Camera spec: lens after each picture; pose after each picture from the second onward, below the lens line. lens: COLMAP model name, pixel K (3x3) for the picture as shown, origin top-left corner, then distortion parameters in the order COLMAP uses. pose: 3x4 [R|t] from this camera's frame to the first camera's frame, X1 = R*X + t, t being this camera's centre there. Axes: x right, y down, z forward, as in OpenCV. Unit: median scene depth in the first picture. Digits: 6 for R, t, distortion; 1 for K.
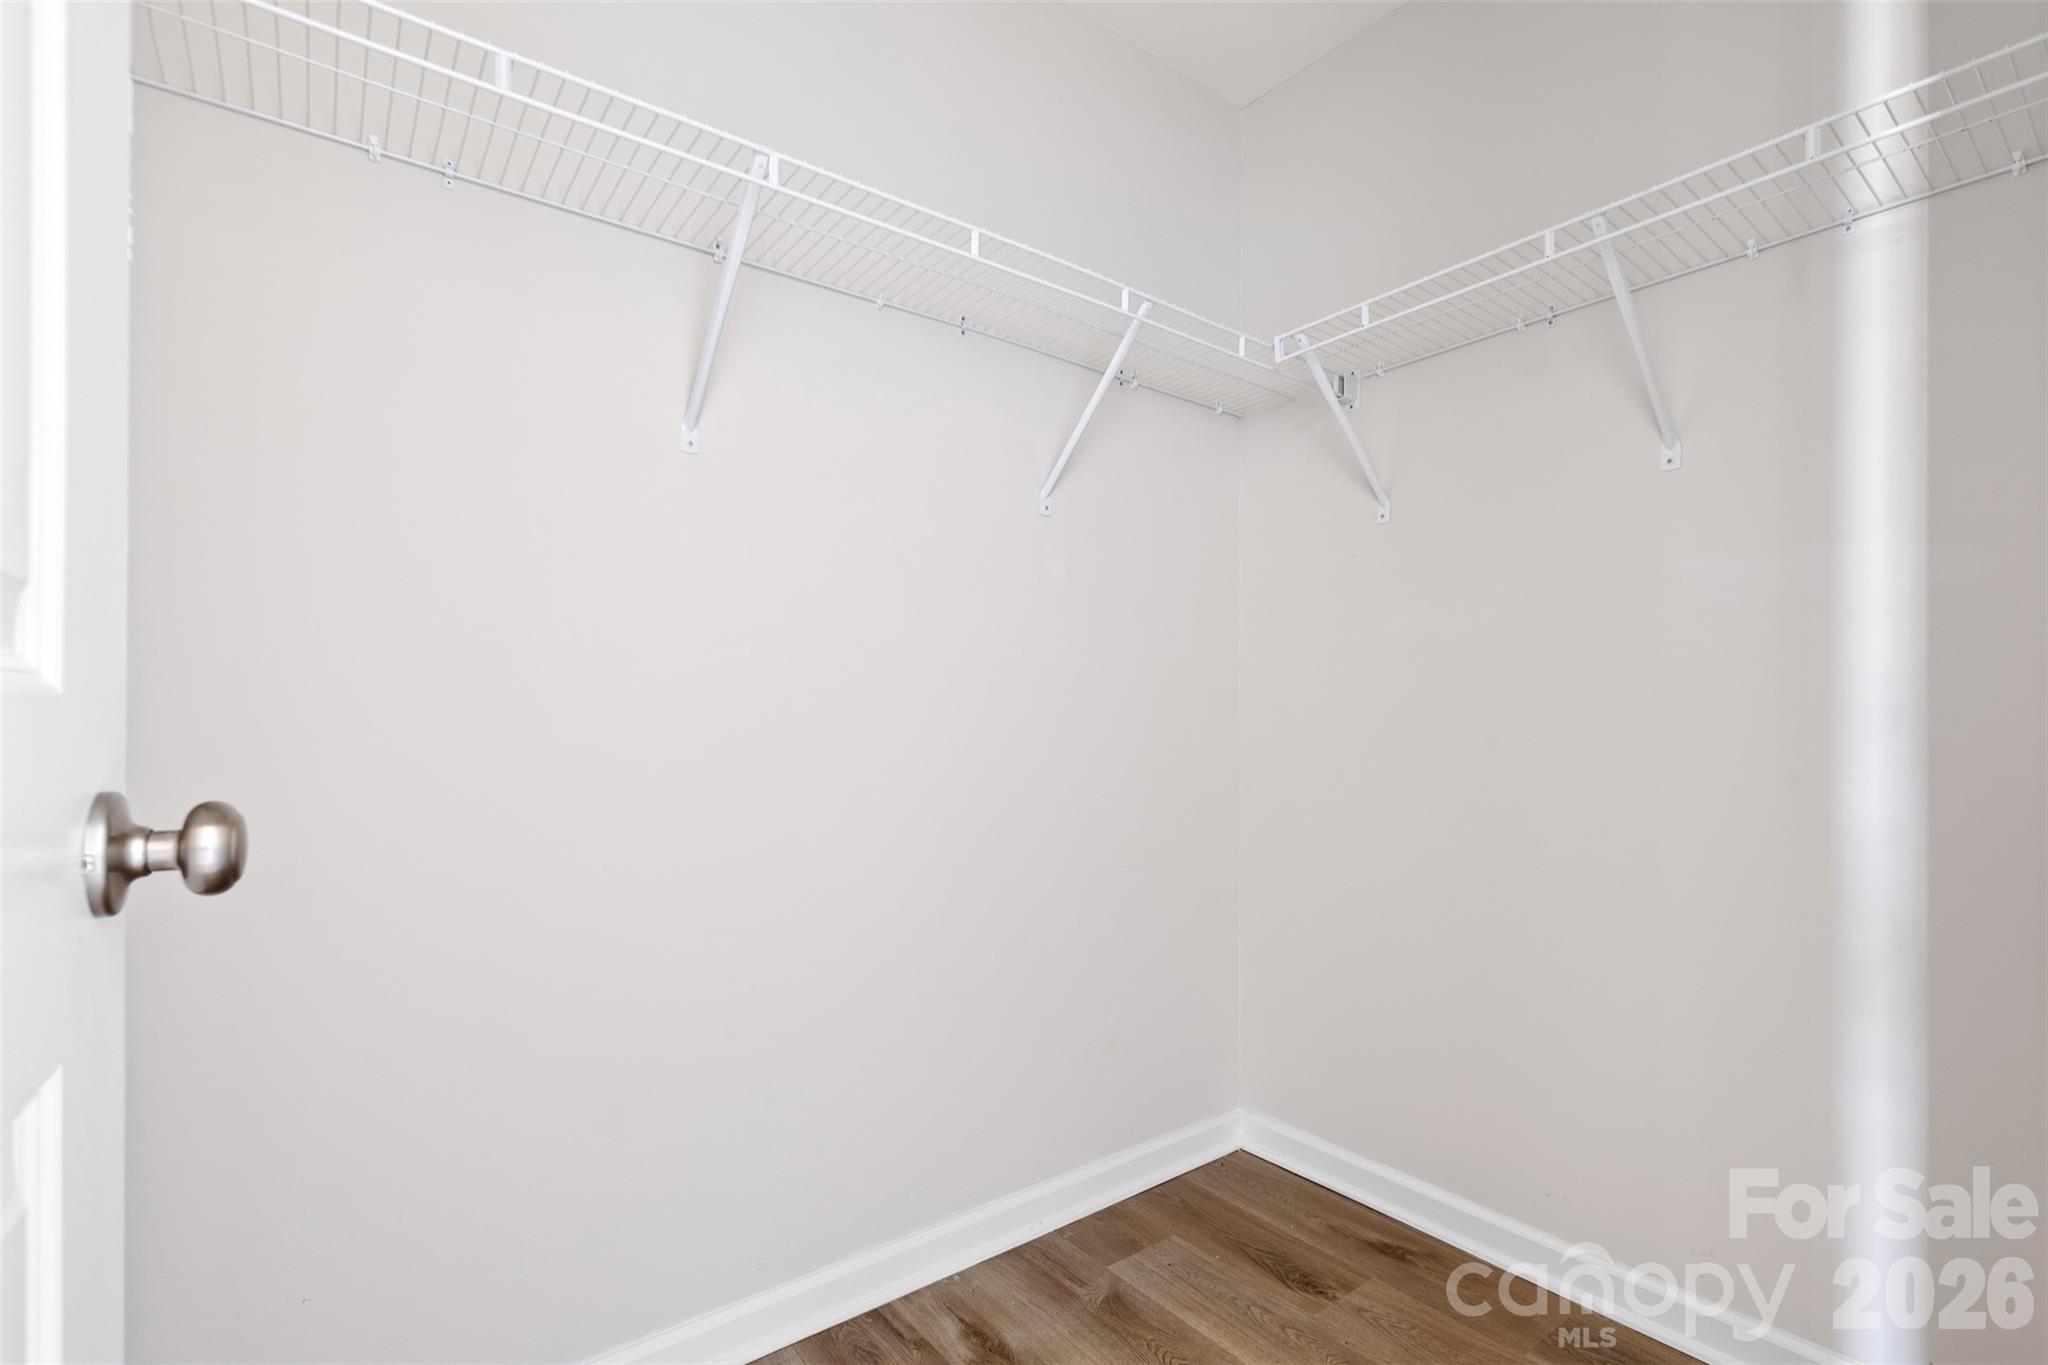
lens RADIAL K [[922.6, 0, 1028.8], [0, 922.6, 708.7], [0, 0, 1]] dist [0.000721, -0.000332]
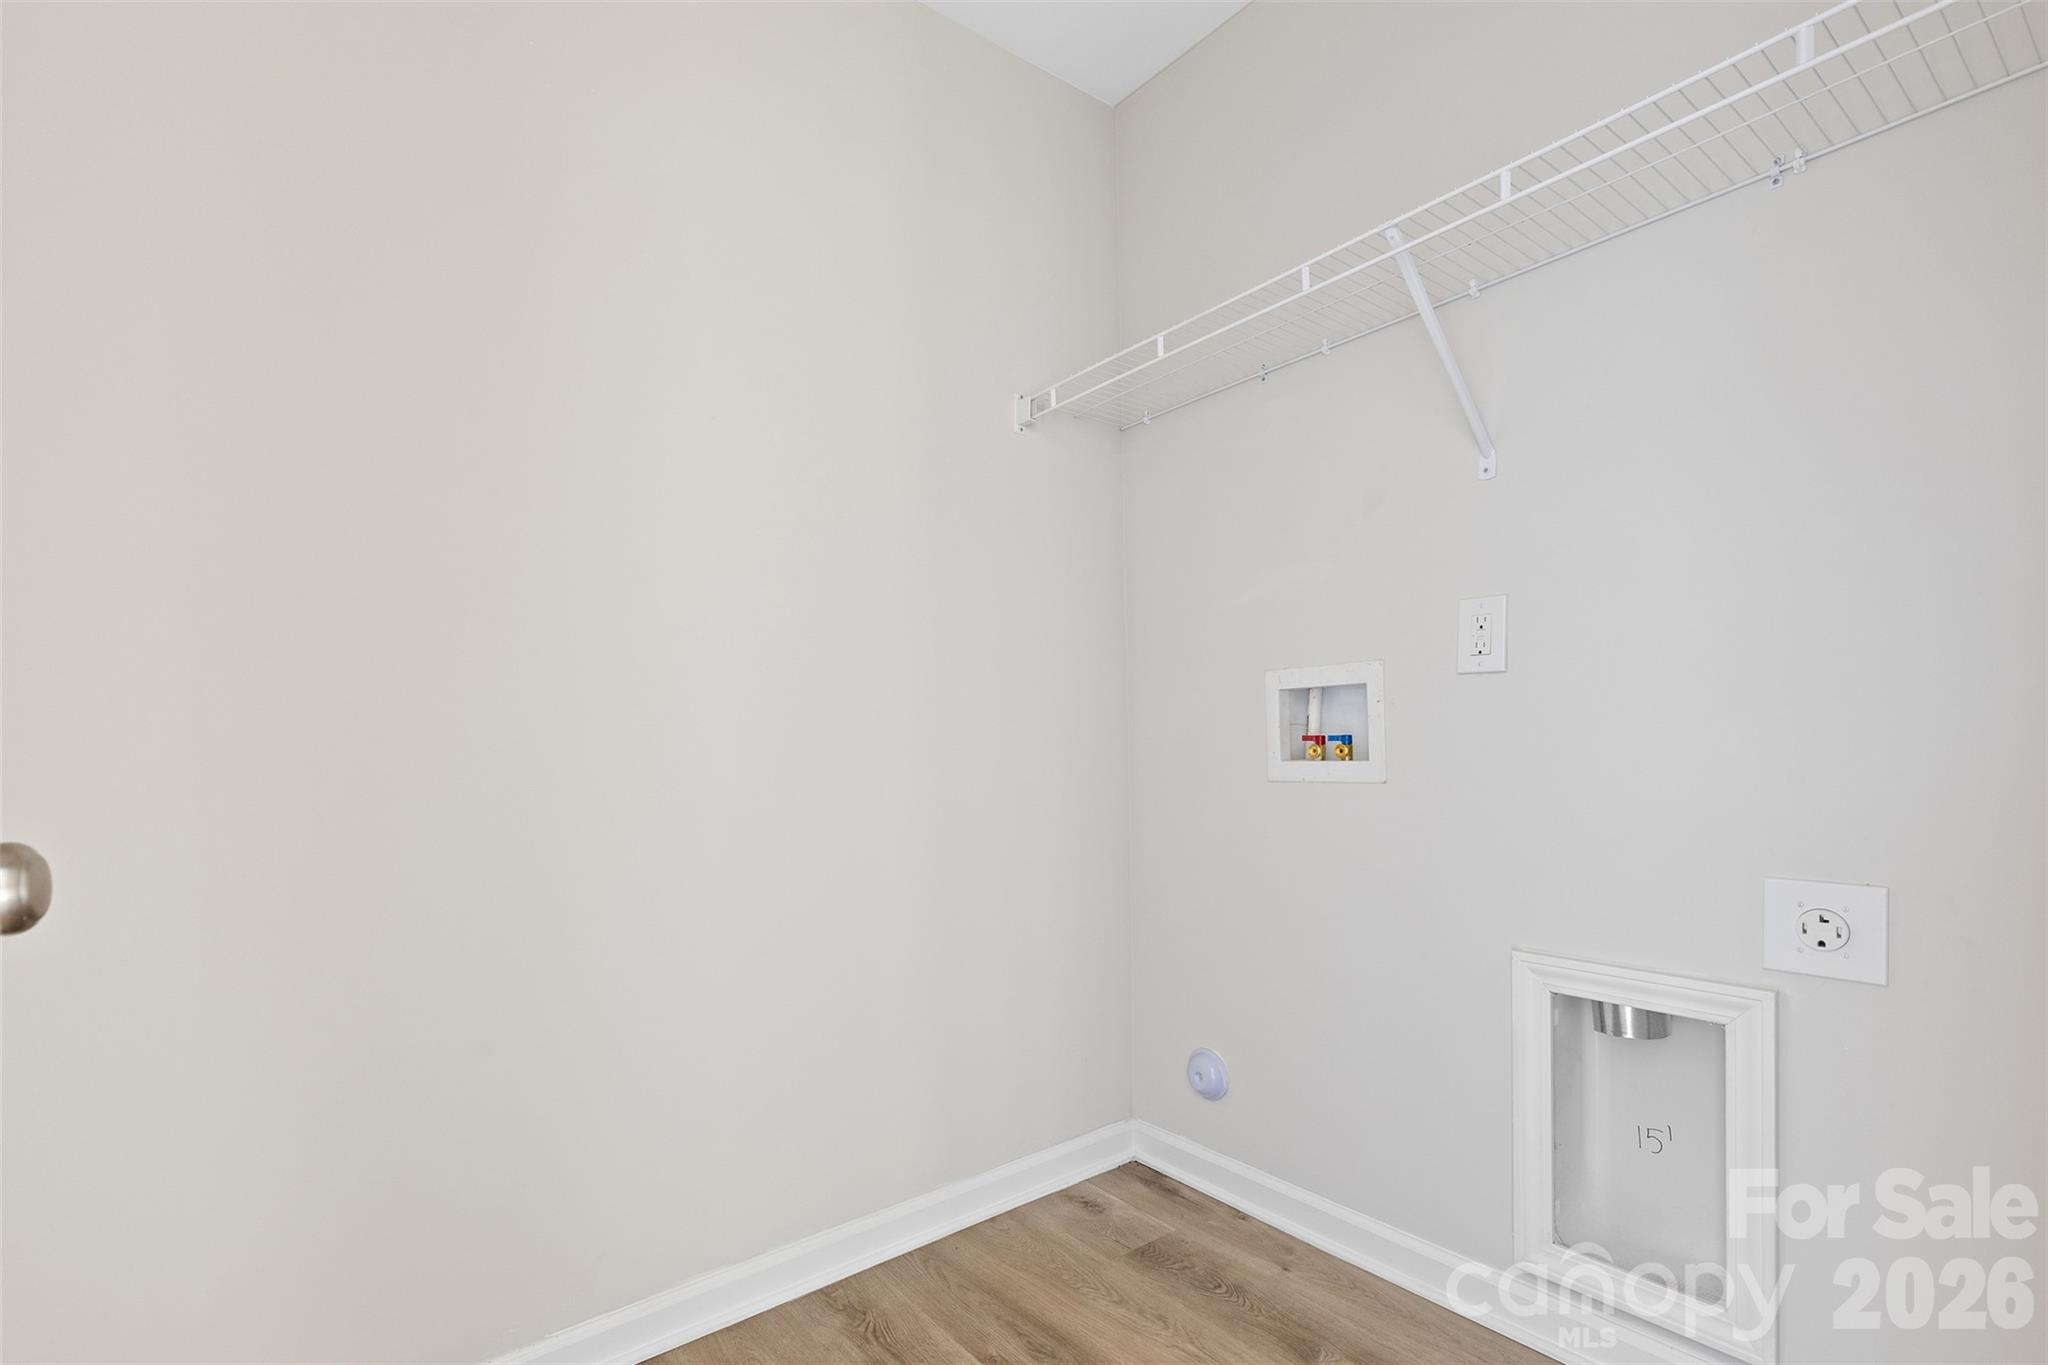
lens RADIAL K [[922.6, 0, 1028.8], [0, 922.6, 708.7], [0, 0, 1]] dist [0.000721, -0.000332]
pose [[0.994503, -0.033099, -0.099334, 0.204380], [0.039961, 0.996892, 0.067897, -0.081925], [0.096778, -0.071493, 0.992735, 0.013325]]
